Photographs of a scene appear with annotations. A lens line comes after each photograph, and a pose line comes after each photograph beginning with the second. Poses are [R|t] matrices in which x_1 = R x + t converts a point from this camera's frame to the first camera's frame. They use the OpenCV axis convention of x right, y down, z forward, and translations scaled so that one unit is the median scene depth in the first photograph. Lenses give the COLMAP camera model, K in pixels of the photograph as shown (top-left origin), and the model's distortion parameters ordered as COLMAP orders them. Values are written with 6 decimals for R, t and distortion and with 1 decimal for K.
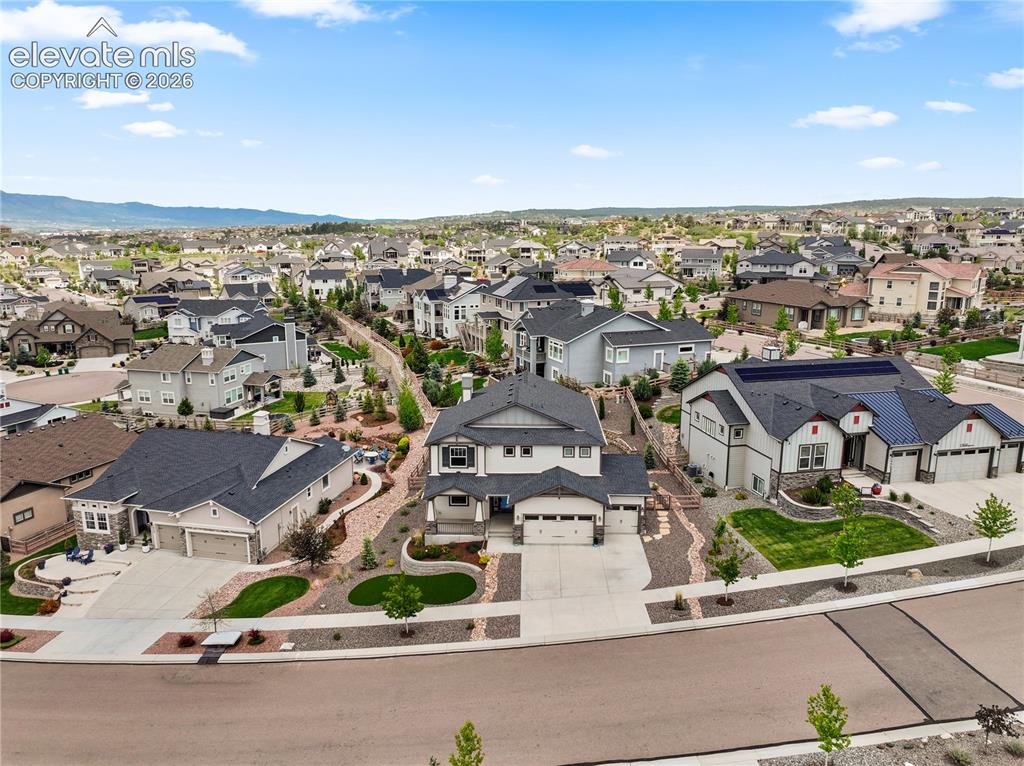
lens RADIAL K [[713.0, 0, 512.0], [0, 713.0, 383.0], [0, 0, 1]] dist [0.002679, 0.000785]
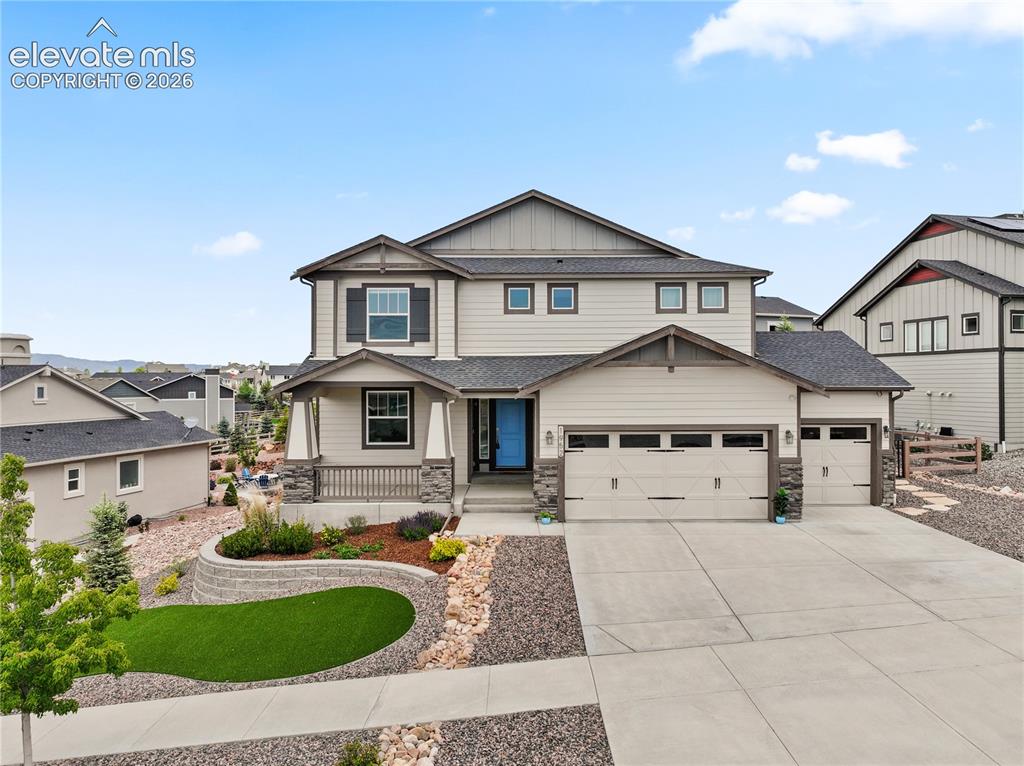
lens RADIAL K [[720.9, 0, 512.0], [0, 720.9, 383.0], [0, 0, 1]] dist [0.000709, 0.002457]
pose [[0.999825, -0.004926, 0.018021, -0.015383], [0.008566, 0.978113, -0.207900, 0.233420], [-0.016603, 0.208018, 0.977984, 0.651878]]
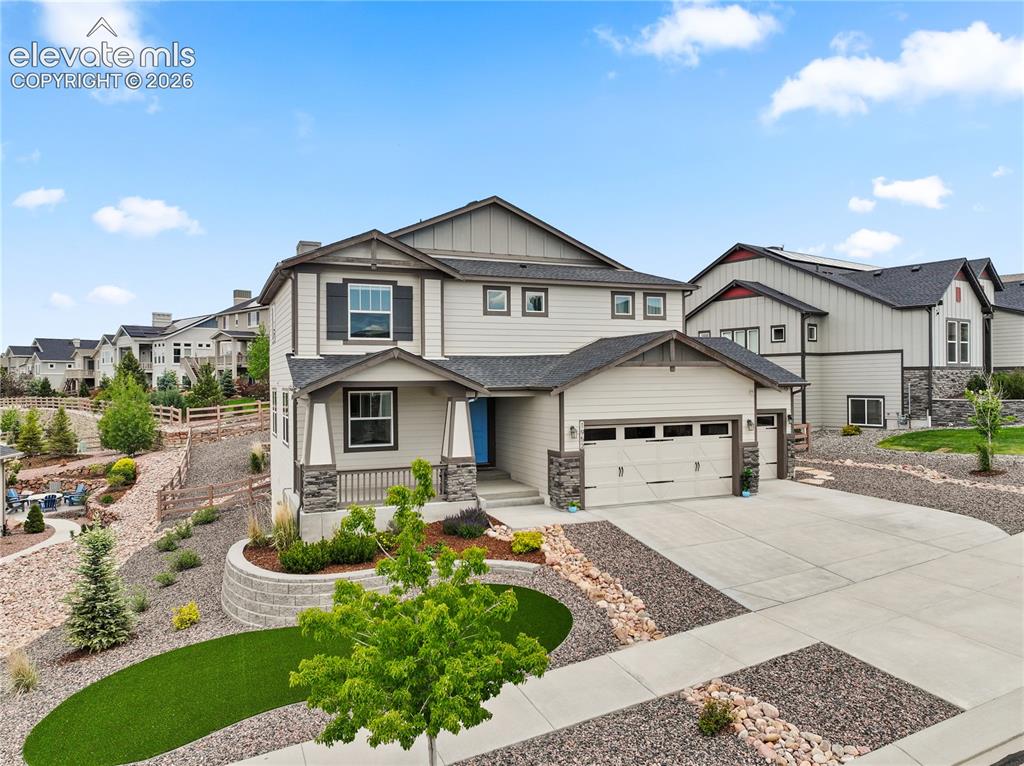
lens RADIAL K [[720.9, 0, 512.0], [0, 720.9, 383.0], [0, 0, 1]] dist [0.000709, 0.002457]
pose [[0.912871, -0.011162, 0.408095, -0.170453], [0.096079, 0.977423, -0.188185, 0.229579], [-0.396781, 0.210998, 0.893333, 0.669652]]
